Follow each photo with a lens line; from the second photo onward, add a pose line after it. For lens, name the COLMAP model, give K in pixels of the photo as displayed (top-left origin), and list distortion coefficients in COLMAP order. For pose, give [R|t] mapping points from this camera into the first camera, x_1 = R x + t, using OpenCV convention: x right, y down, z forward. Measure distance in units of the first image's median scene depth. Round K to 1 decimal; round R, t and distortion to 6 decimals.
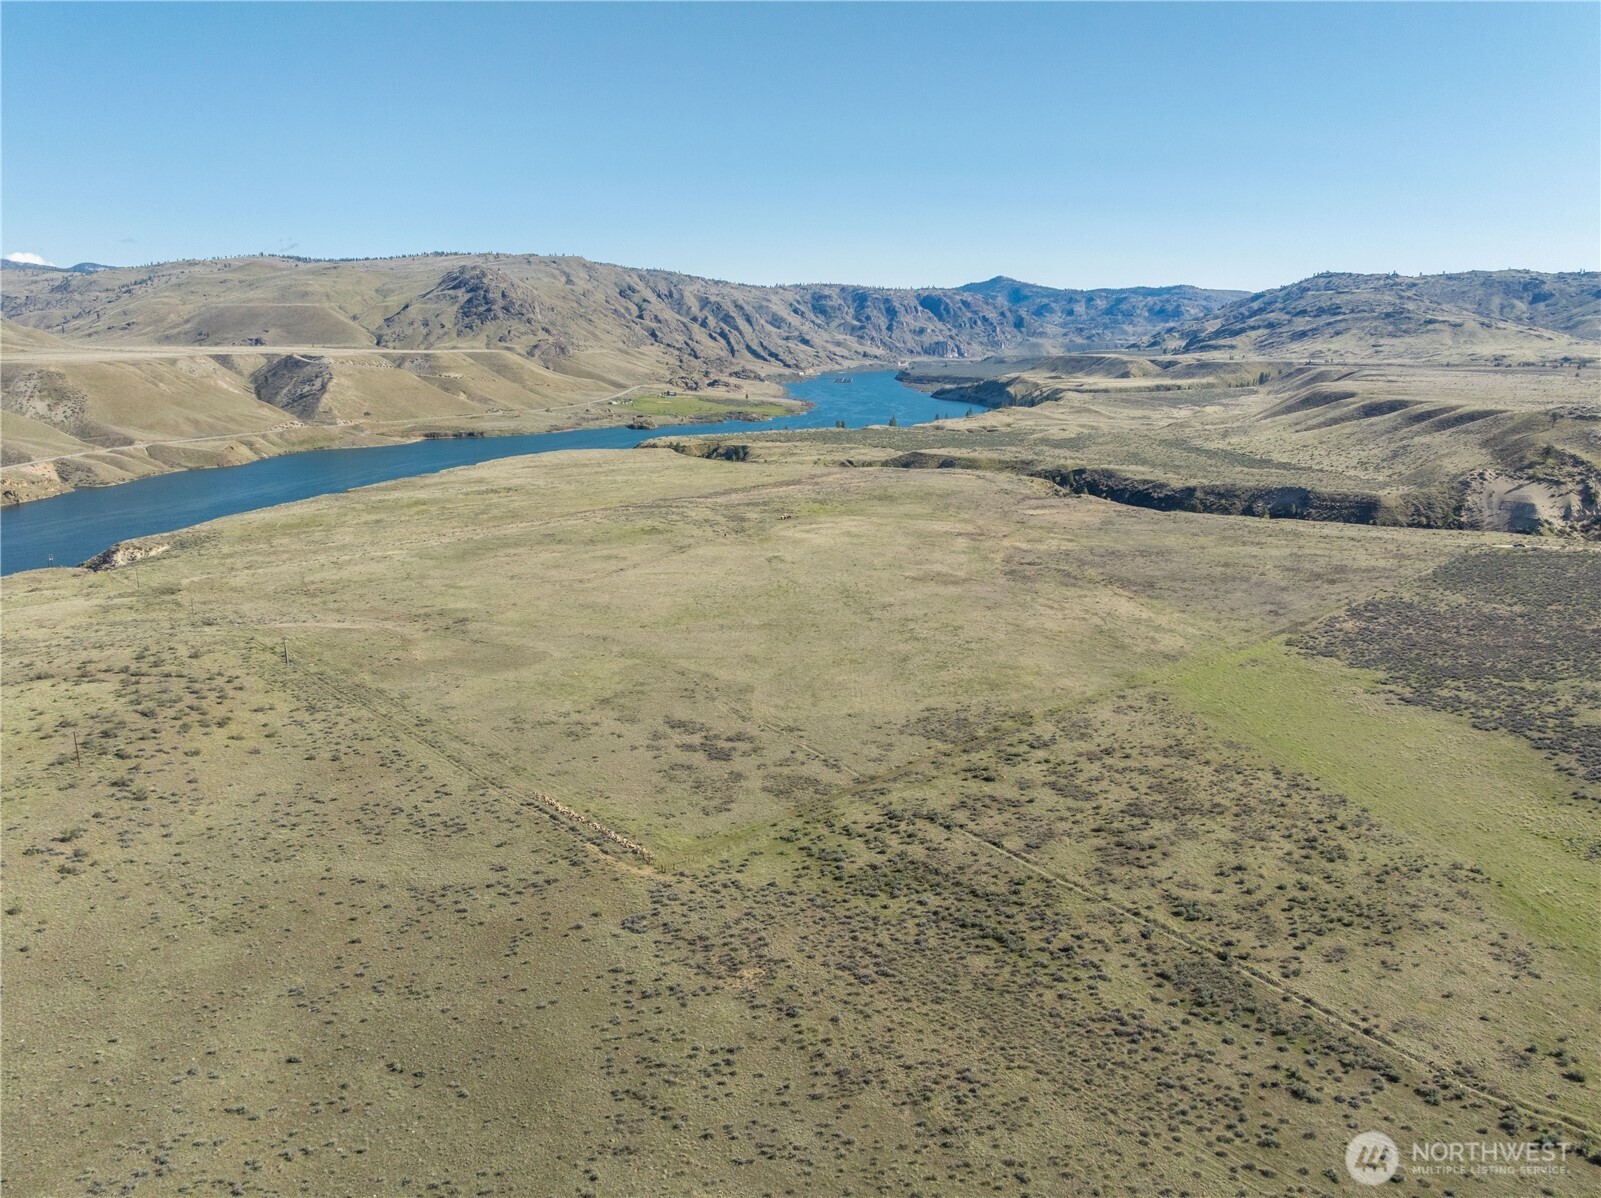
lens RADIAL K [[1126.2, 0, 803.1], [0, 1126.2, 602.2], [0, 0, 1]] dist [-0.034199, -0.004750]
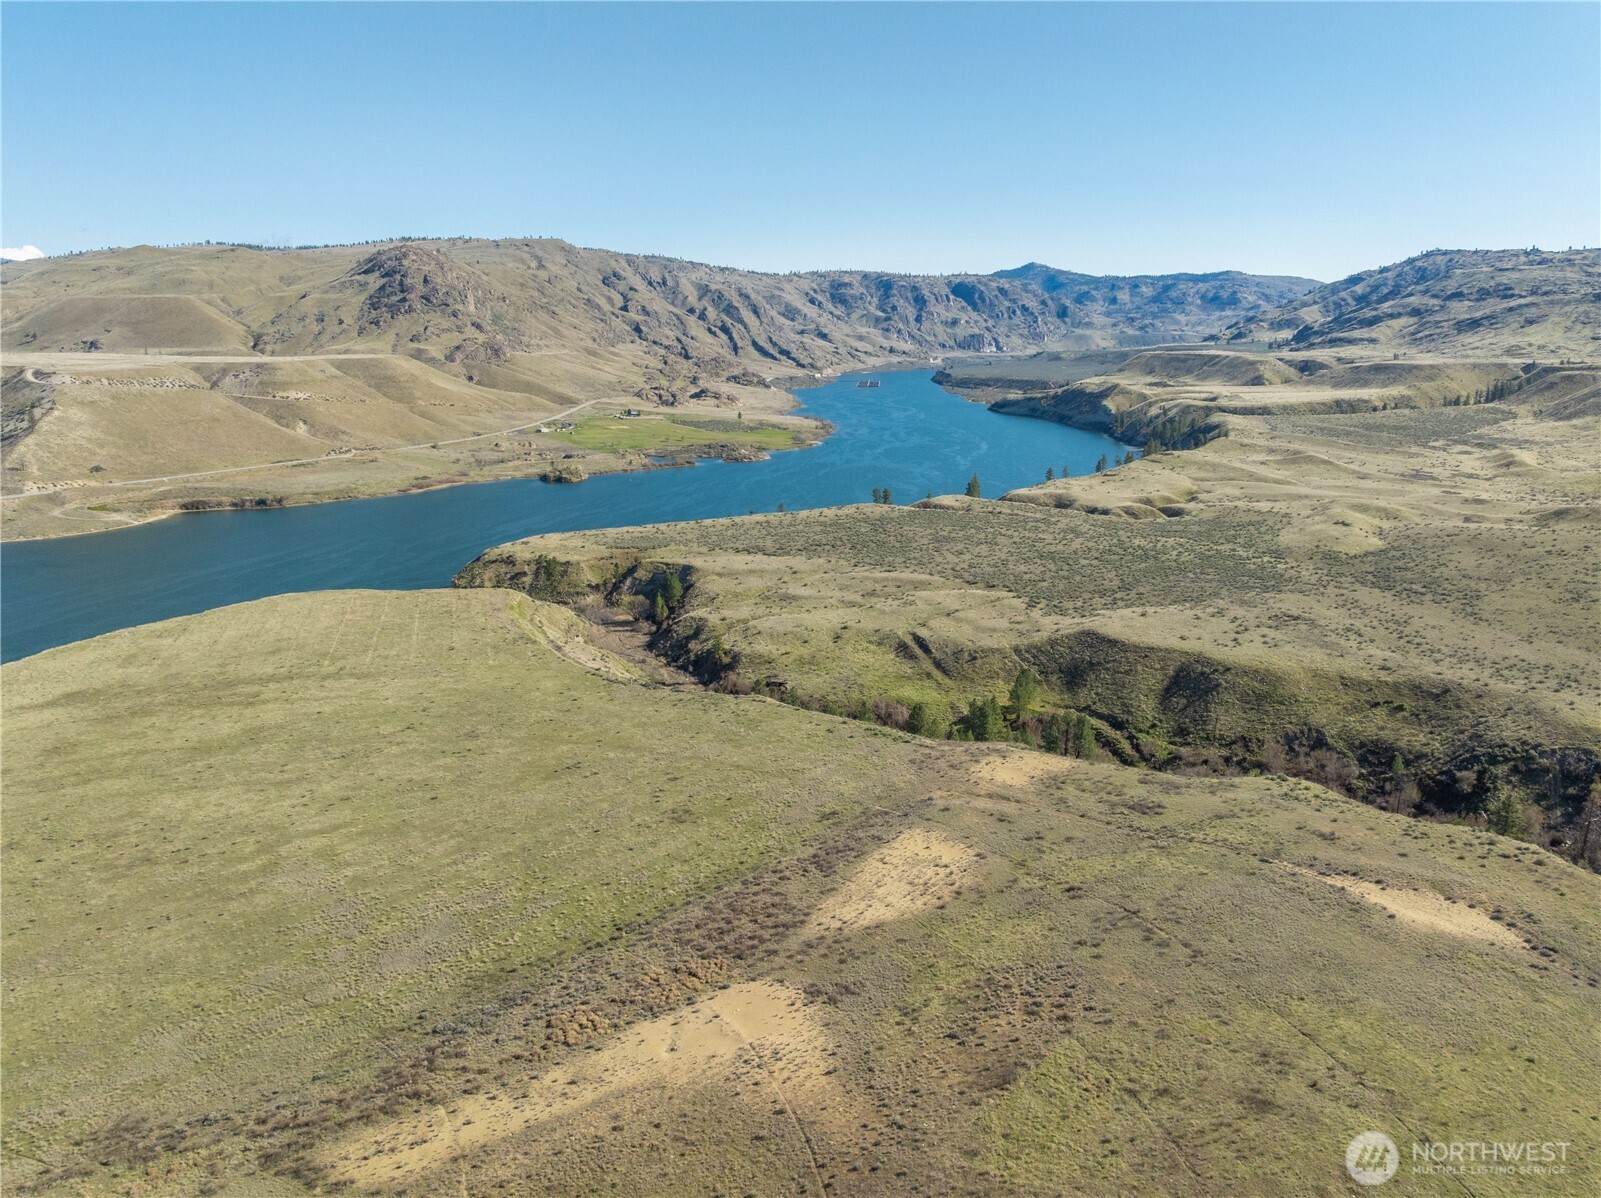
lens RADIAL K [[1126.2, 0, 803.1], [0, 1126.2, 602.2], [0, 0, 1]] dist [-0.034199, -0.004750]
pose [[0.999829, -0.004493, -0.017920, 0.001665], [0.004607, 0.999969, 0.006317, -0.039901], [0.017892, -0.006399, 0.999819, 0.164826]]
